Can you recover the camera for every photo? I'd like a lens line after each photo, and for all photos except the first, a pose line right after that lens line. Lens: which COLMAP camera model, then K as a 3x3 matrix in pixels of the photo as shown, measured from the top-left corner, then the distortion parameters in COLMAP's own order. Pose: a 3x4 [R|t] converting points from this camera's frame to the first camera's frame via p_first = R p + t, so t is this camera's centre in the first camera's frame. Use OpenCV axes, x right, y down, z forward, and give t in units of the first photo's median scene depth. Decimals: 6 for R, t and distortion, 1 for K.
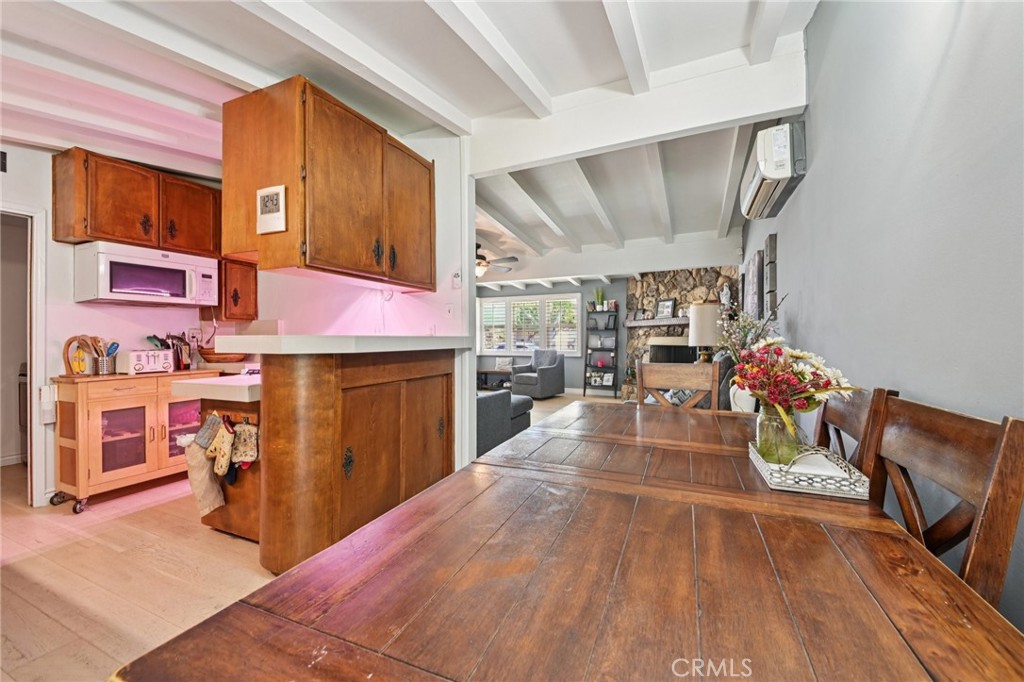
lens RADIAL K [[386.7, 0, 522.6], [0, 386.7, 338.5], [0, 0, 1]] dist [0.000438, -0.006567]
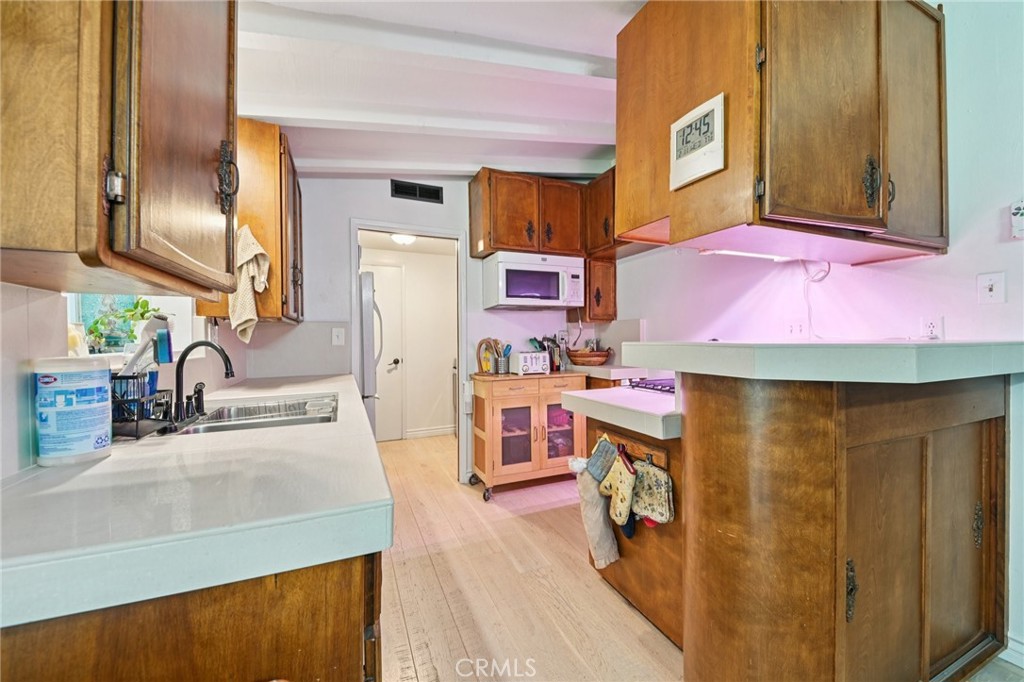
lens RADIAL K [[386.7, 0, 518.0], [0, 386.7, 339.9], [0, 0, 1]] dist [0.000438, -0.006567]
pose [[0.722089, 0.001129, -0.691799, -0.359278], [0.005652, 0.999956, 0.007531, -0.015026], [0.691777, -0.009348, 0.722050, 0.283944]]
